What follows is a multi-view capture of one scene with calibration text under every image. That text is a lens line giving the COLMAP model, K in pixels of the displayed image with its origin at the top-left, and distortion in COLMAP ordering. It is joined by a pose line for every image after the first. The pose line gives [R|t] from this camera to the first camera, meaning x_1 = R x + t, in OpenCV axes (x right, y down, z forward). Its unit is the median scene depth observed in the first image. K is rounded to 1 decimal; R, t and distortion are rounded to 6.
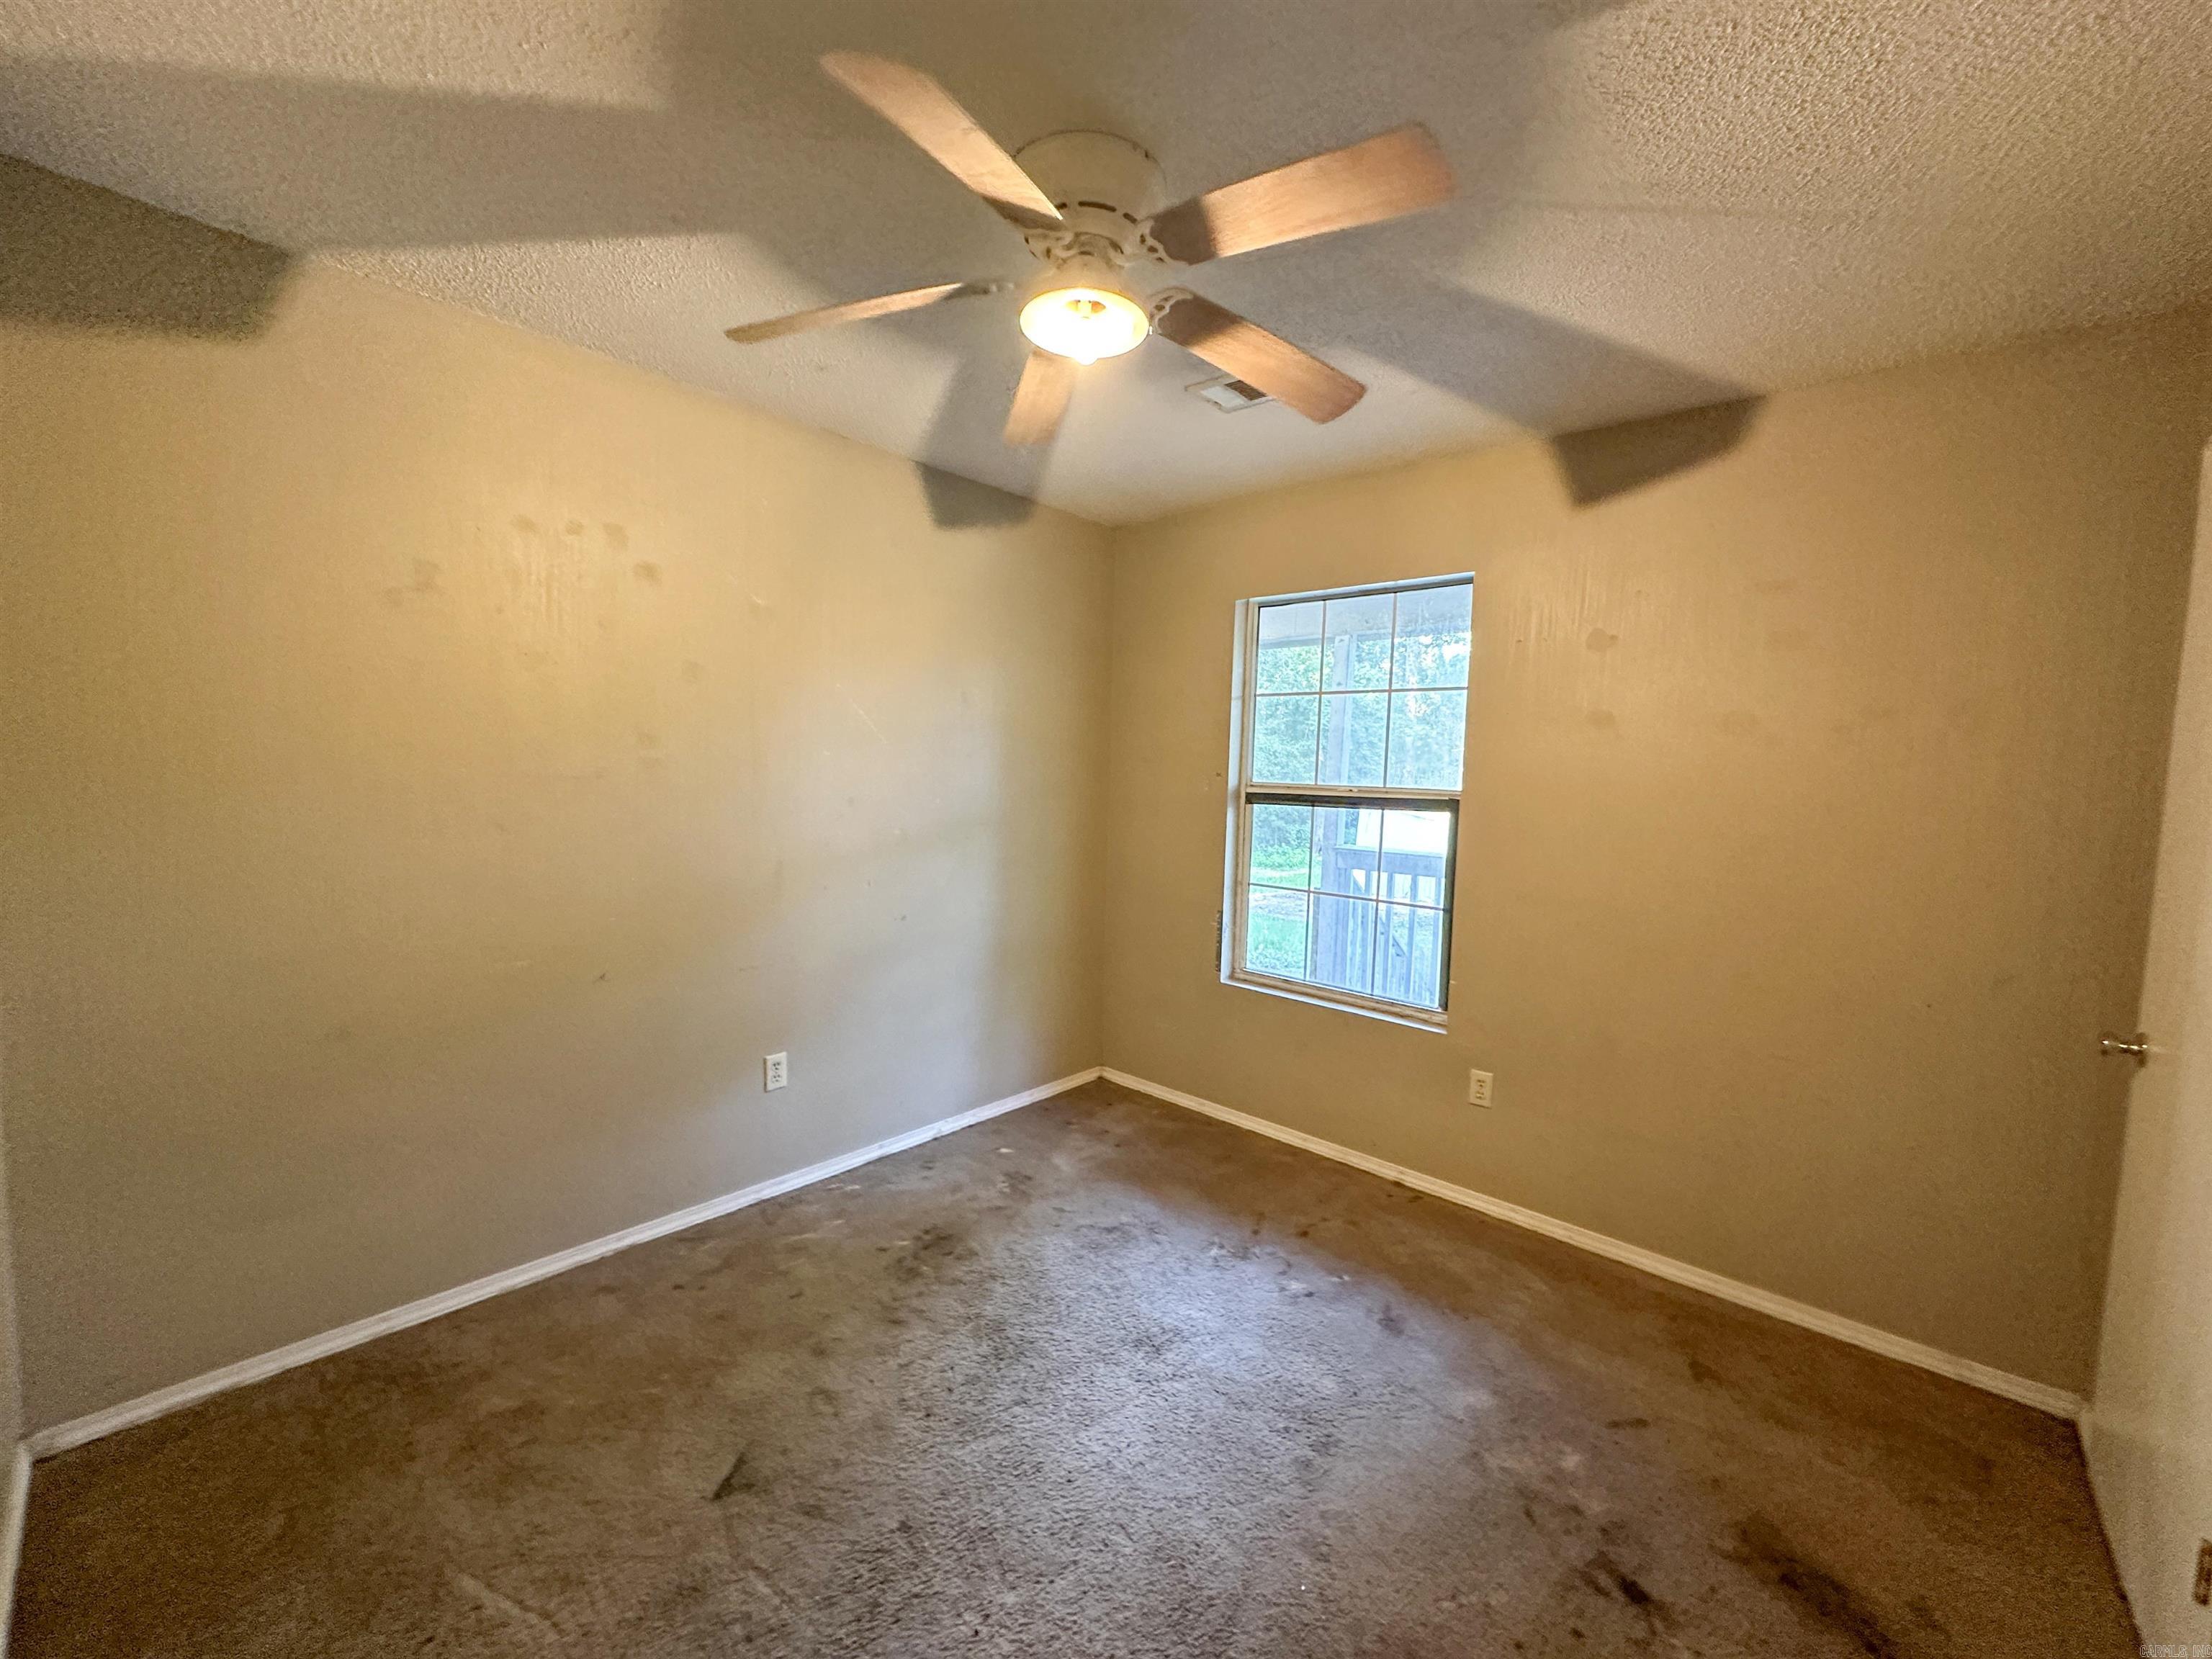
lens RADIAL K [[879.3, 0, 1106.0], [0, 879.3, 829.5], [0, 0, 1]] dist [-0.003383, 0.000119]
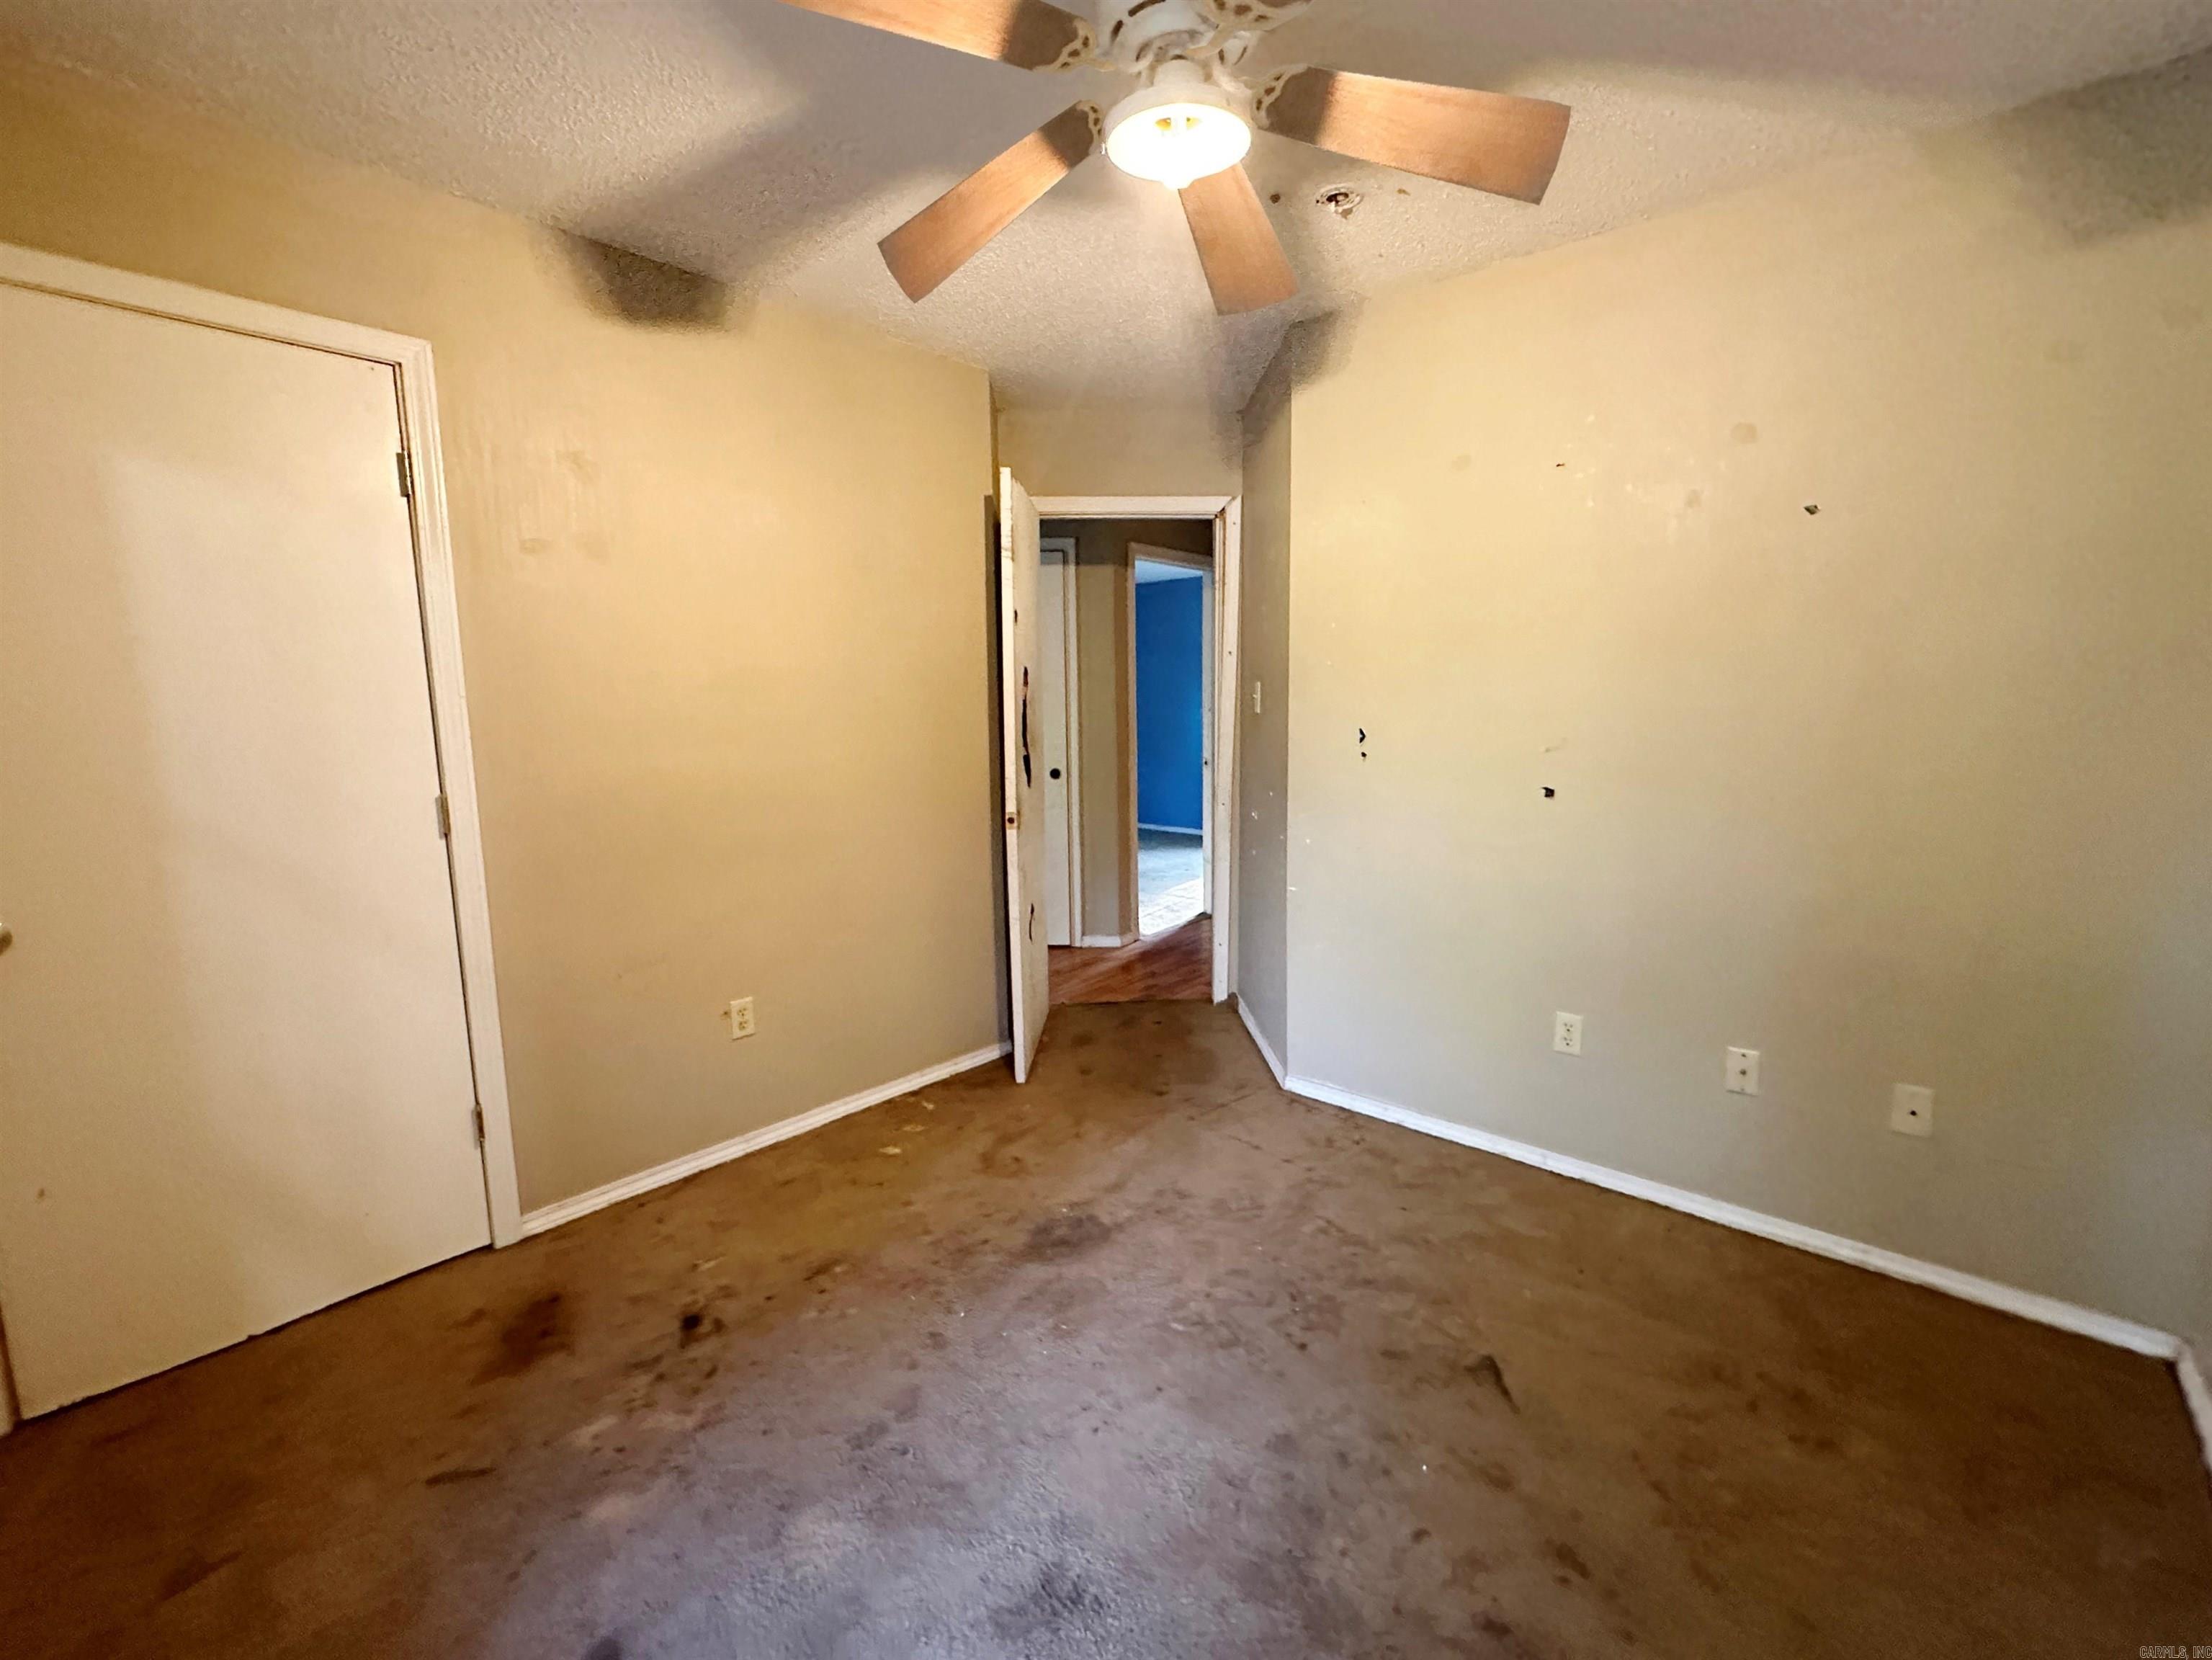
lens RADIAL K [[879.4, 0, 1106.0], [0, 879.4, 830.0], [0, 0, 1]] dist [-0.003383, 0.000119]
pose [[-0.999710, -0.018191, -0.015792, 0.046545], [-0.021000, 0.979300, 0.201324, -0.066345], [0.011802, 0.201597, -0.979397, 1.907732]]
